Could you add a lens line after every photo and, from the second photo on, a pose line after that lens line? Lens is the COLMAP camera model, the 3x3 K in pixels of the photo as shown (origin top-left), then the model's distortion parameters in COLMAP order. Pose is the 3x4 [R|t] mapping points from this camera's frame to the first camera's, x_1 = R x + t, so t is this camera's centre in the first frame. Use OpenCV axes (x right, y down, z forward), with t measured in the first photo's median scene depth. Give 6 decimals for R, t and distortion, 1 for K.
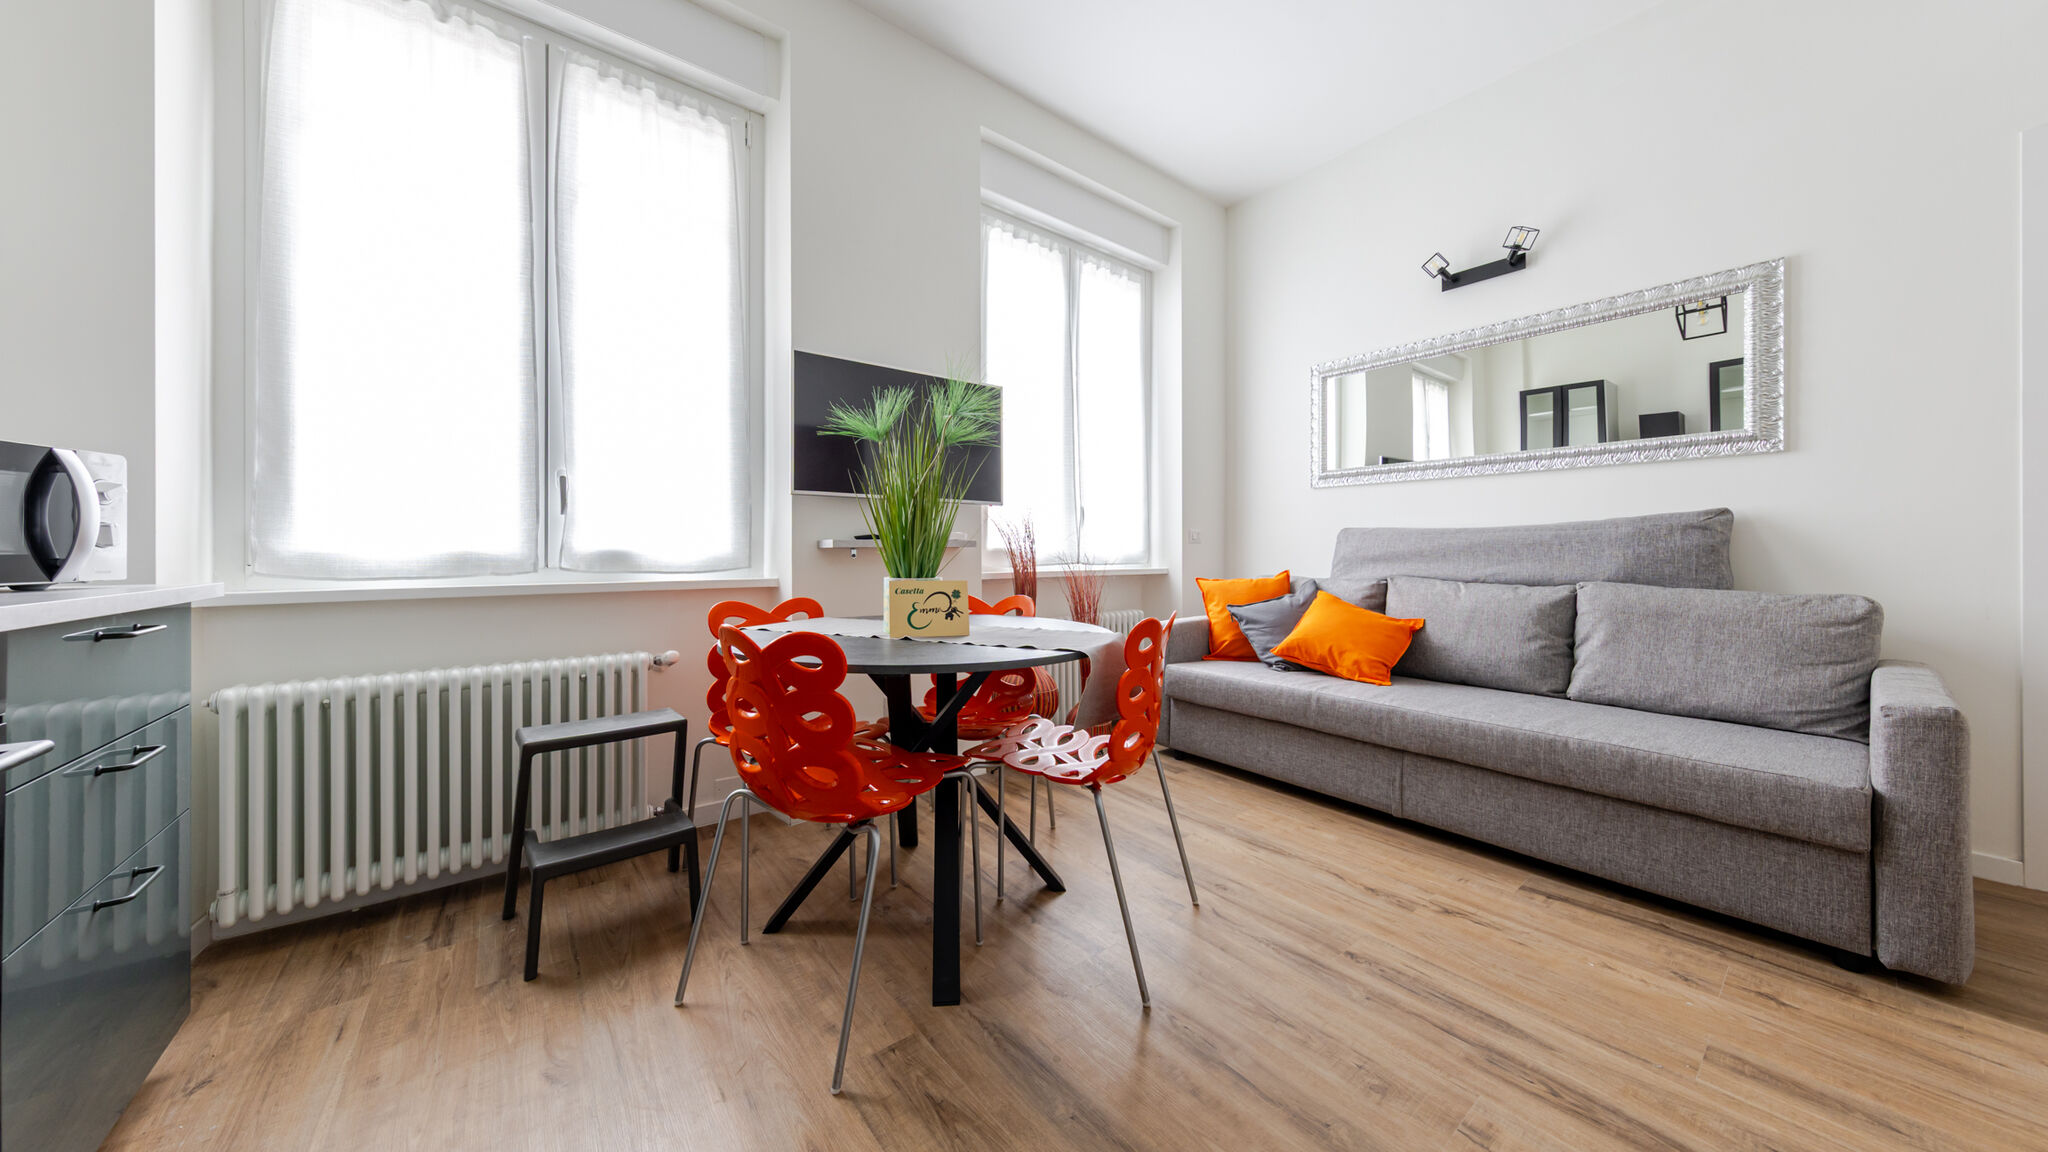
lens RADIAL K [[655.4, 0, 1080.2], [0, 655.4, 547.8], [0, 0, 1]] dist [0.000195, -0.000042]
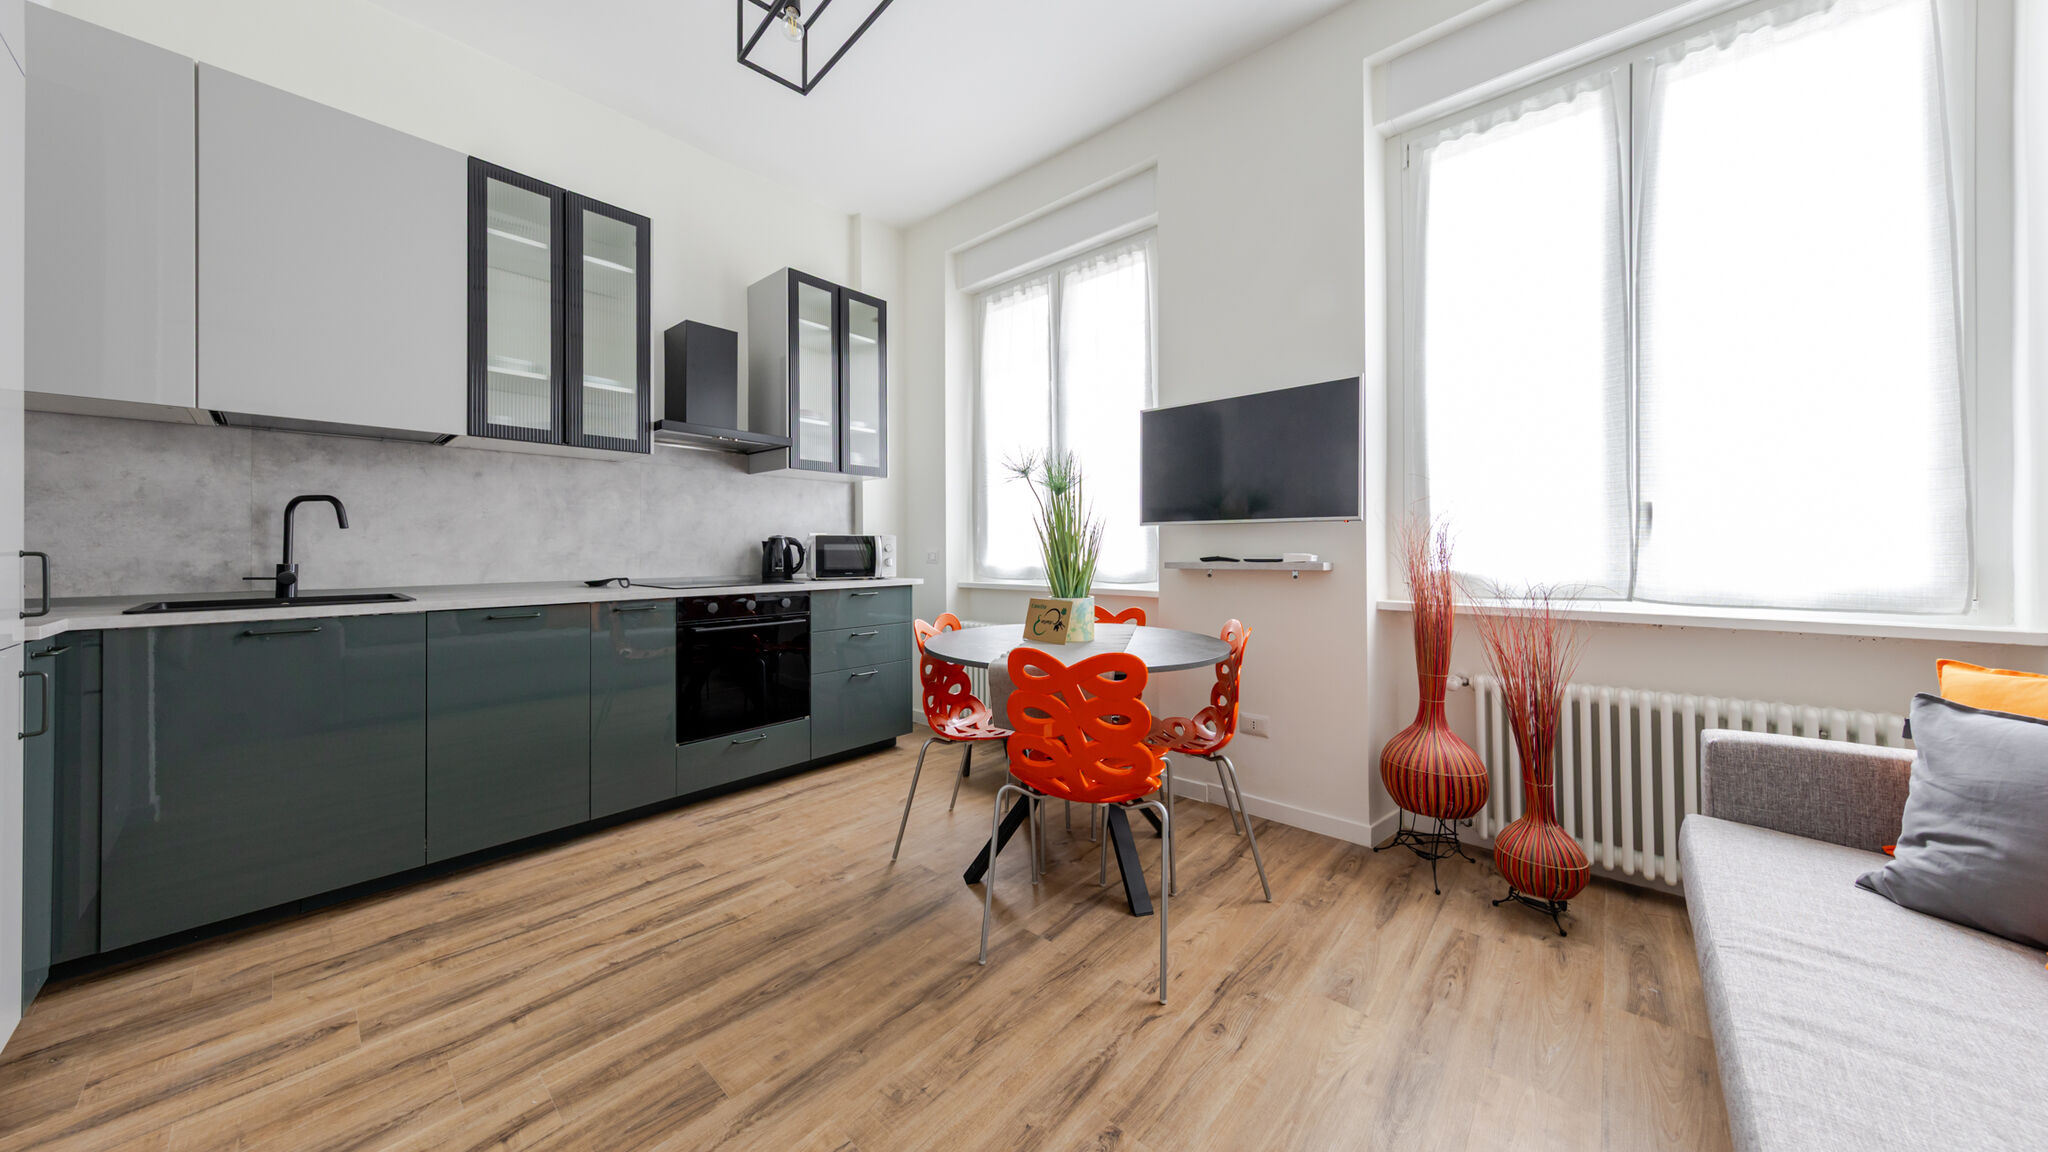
lens RADIAL K [[650.4, 0, 945.3], [0, 650.4, 547.2], [0, 0, 1]] dist [0.001599, -0.000127]
pose [[0.082572, -0.002717, -0.996581, 0.775206], [0.011671, 0.999930, -0.001759, -0.042981], [0.996517, -0.011486, 0.082598, 0.501904]]
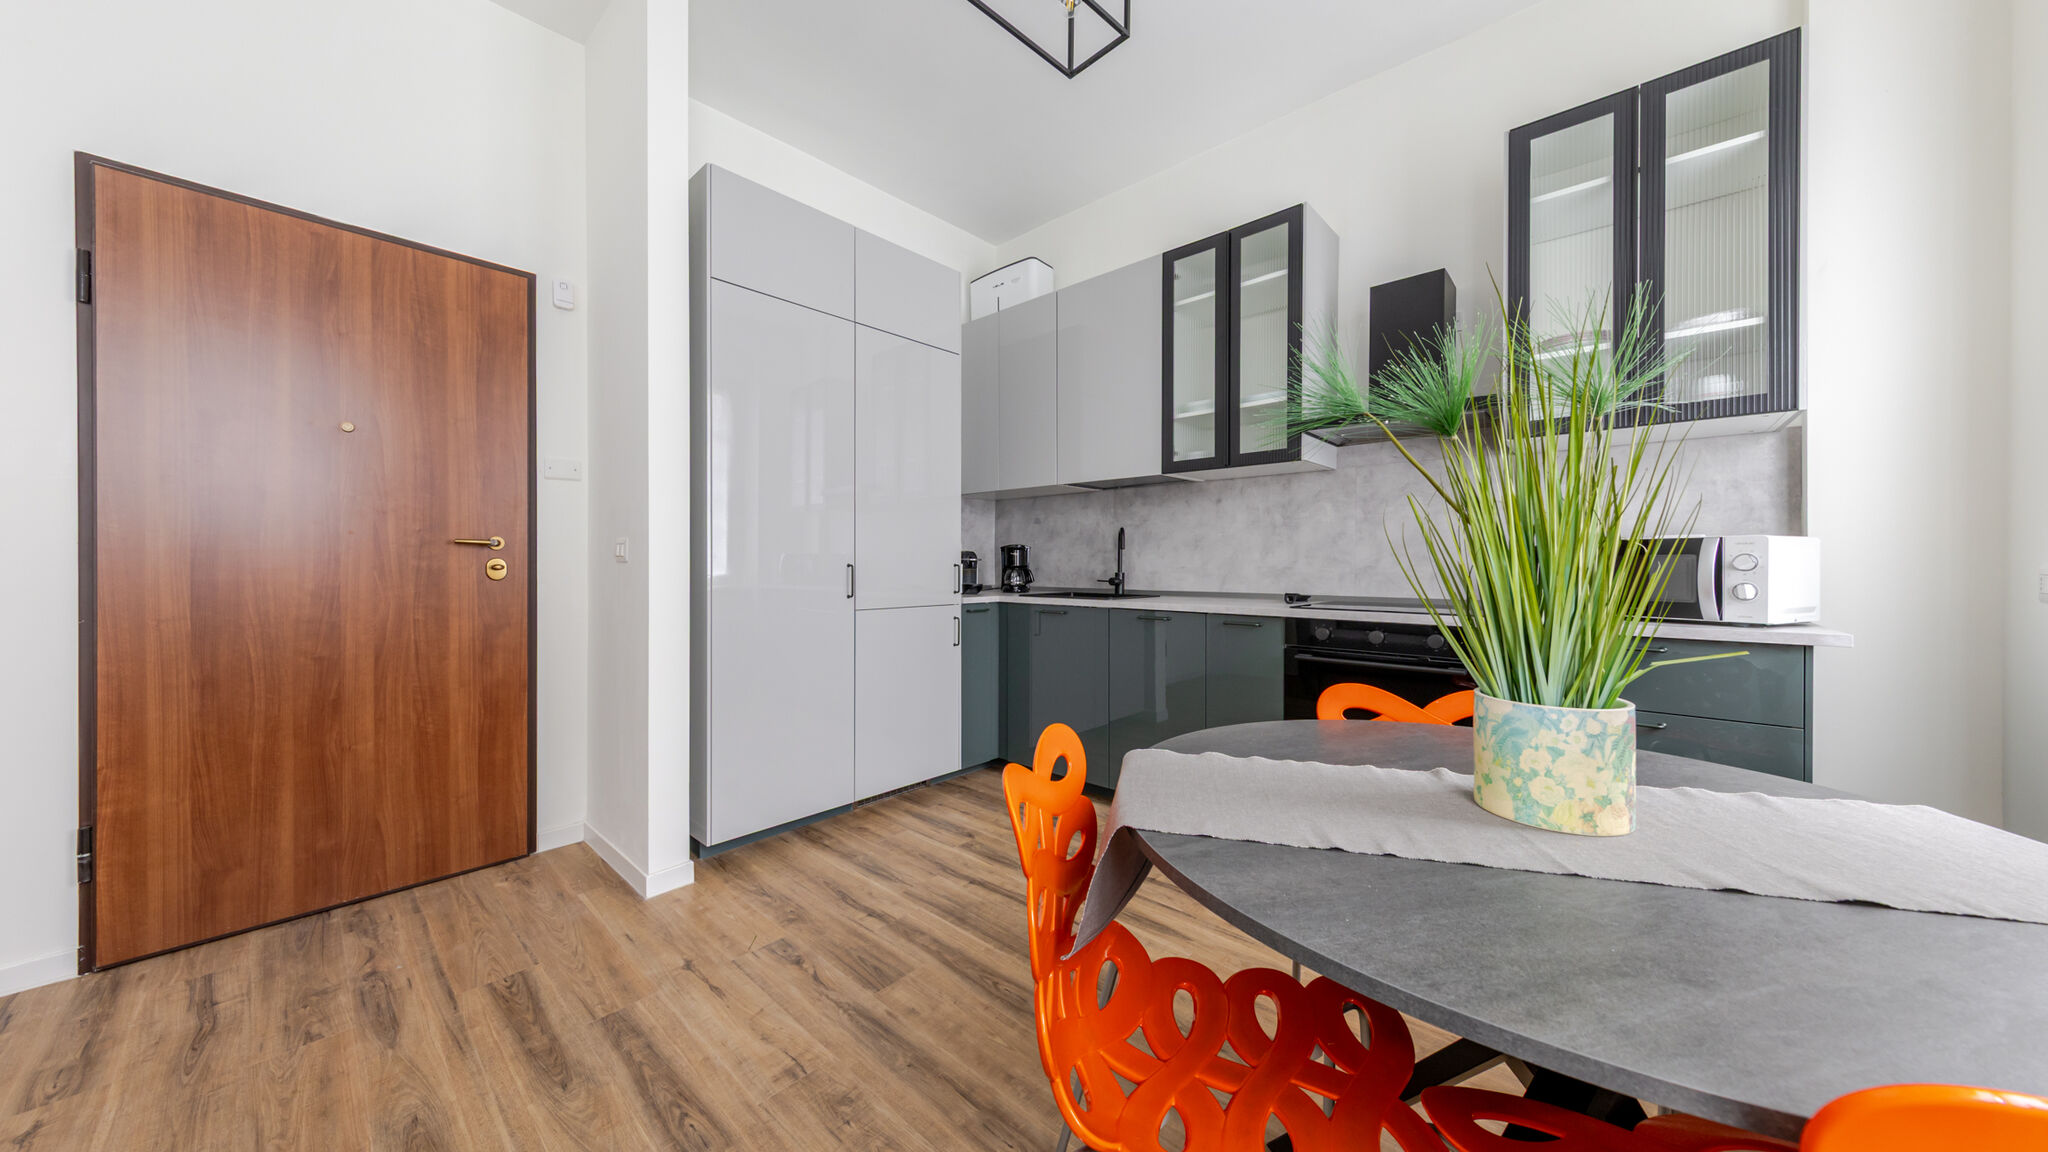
lens RADIAL K [[667.7, 0, 1066.9], [0, 667.7, 565.8], [0, 0, 1]] dist [0.001383, 0.000018]
pose [[-0.986634, 0.001170, -0.162948, 0.134206], [0.001781, 0.999992, -0.003602, -0.040762], [0.162942, -0.003844, -0.986628, 1.097483]]
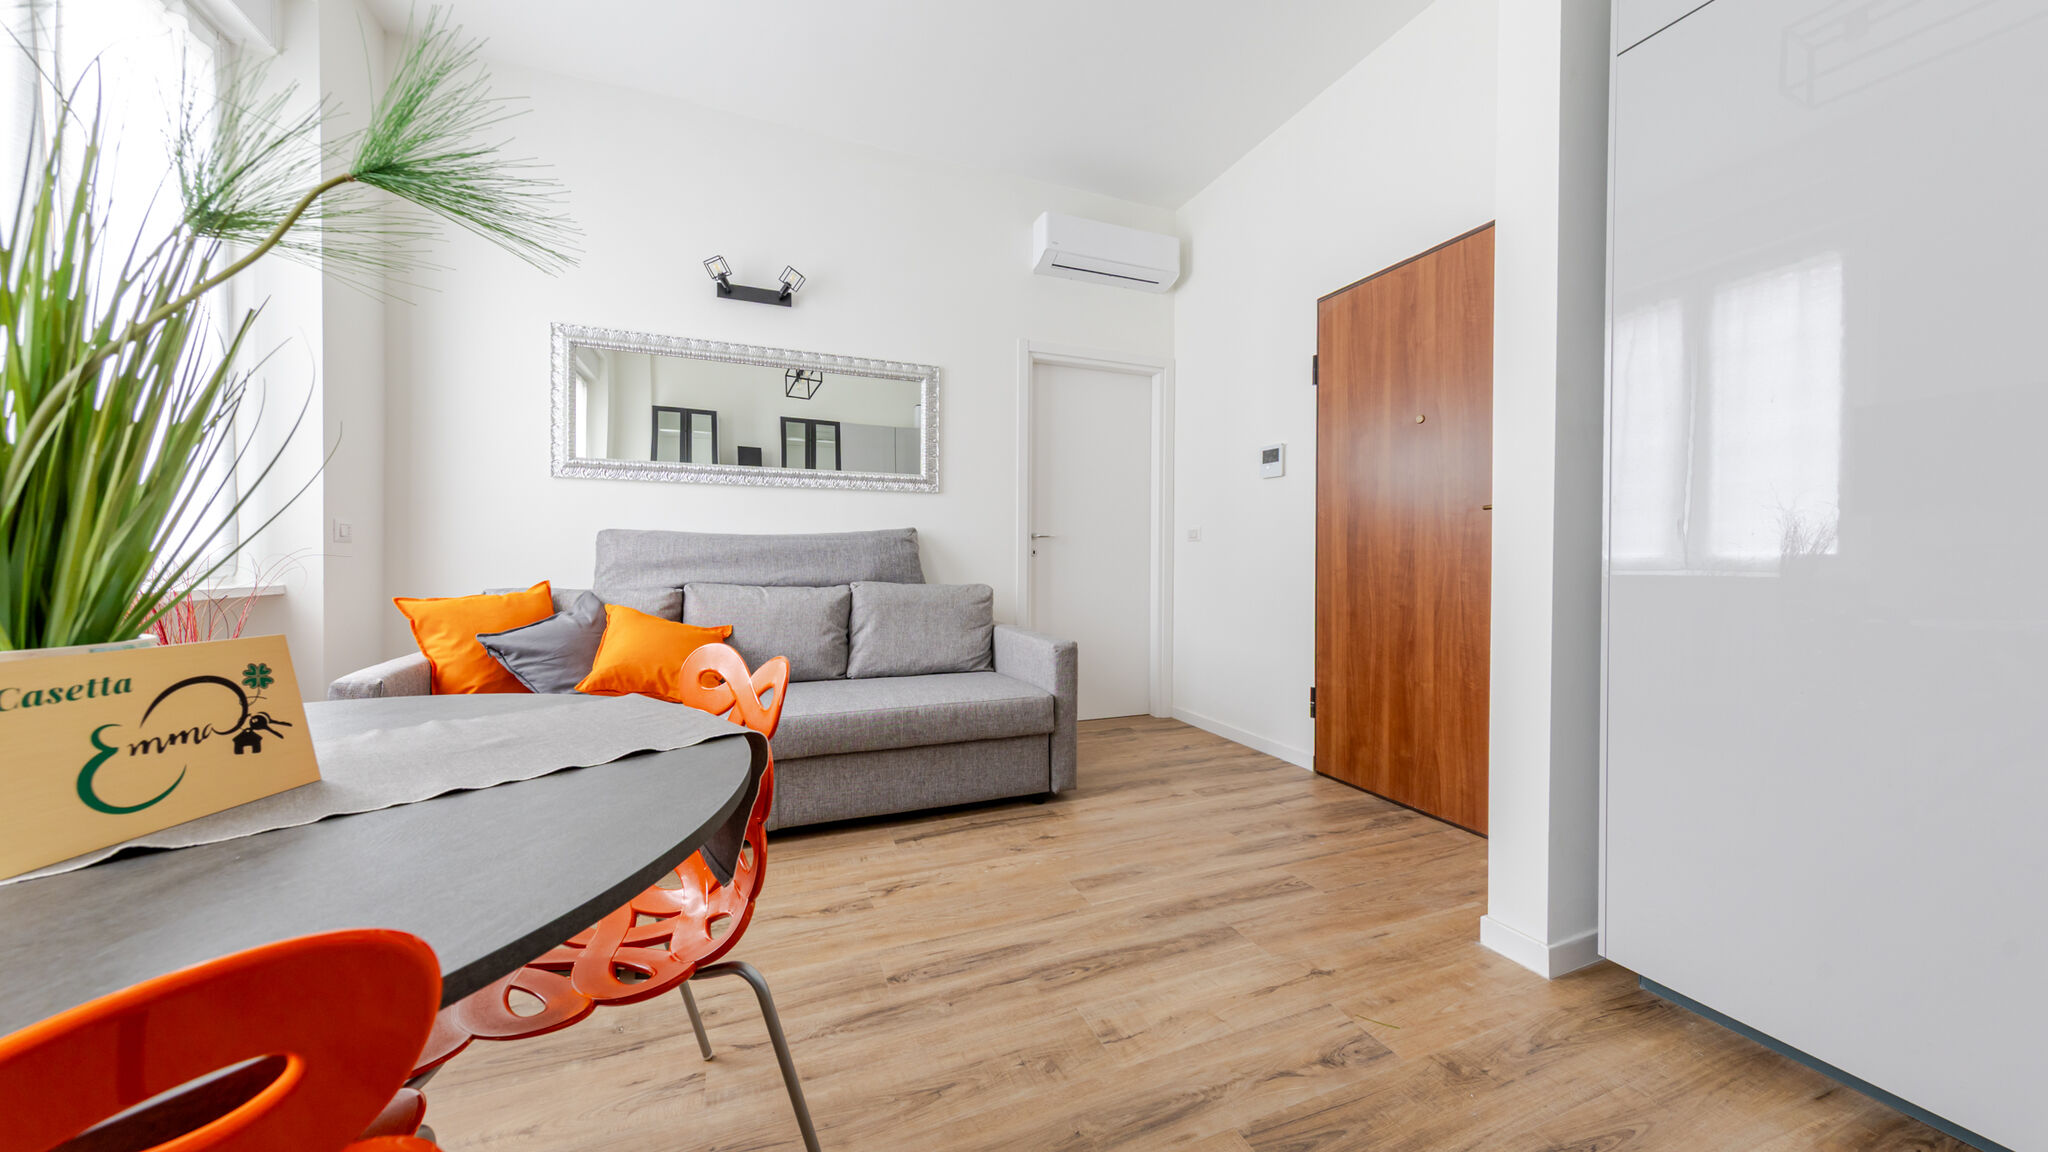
lens RADIAL K [[626.6, 0, 969.1], [0, 626.6, 561.1], [0, 0, 1]] dist [0.001020, 0.000015]
pose [[0.358007, -0.006236, 0.933698, -0.271048], [-0.011694, 0.999869, 0.011162, -0.003733], [-0.933646, -0.014915, 0.357888, 0.386368]]
